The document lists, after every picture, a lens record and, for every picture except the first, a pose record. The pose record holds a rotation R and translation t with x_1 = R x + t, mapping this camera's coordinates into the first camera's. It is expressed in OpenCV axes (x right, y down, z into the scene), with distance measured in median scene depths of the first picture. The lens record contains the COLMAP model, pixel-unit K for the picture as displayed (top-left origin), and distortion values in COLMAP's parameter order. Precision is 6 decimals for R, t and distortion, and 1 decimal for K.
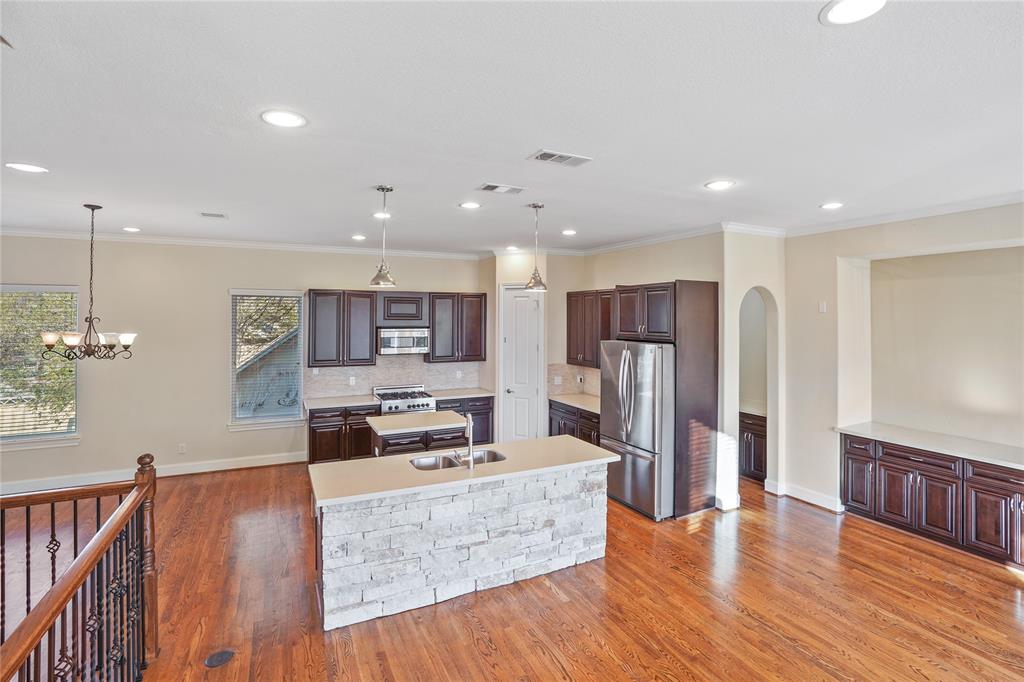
lens RADIAL K [[487.4, 0, 513.6], [0, 487.4, 307.7], [0, 0, 1]] dist [-0.062382, 0.020969]
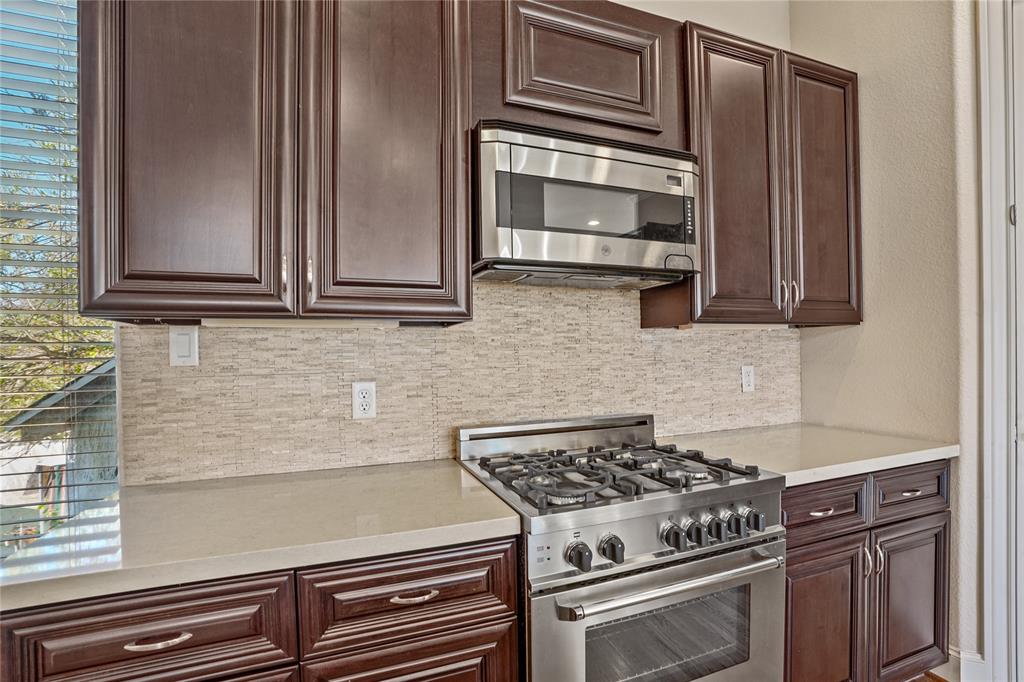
lens RADIAL K [[487.4, 0, 516.1], [0, 487.4, 360.7], [0, 0, 1]] dist [-0.062382, 0.020969]
pose [[0.995449, -0.015716, -0.093995, -0.351243], [0.019150, 0.999177, 0.035745, 0.182863], [0.093356, -0.037383, 0.994931, 1.135742]]
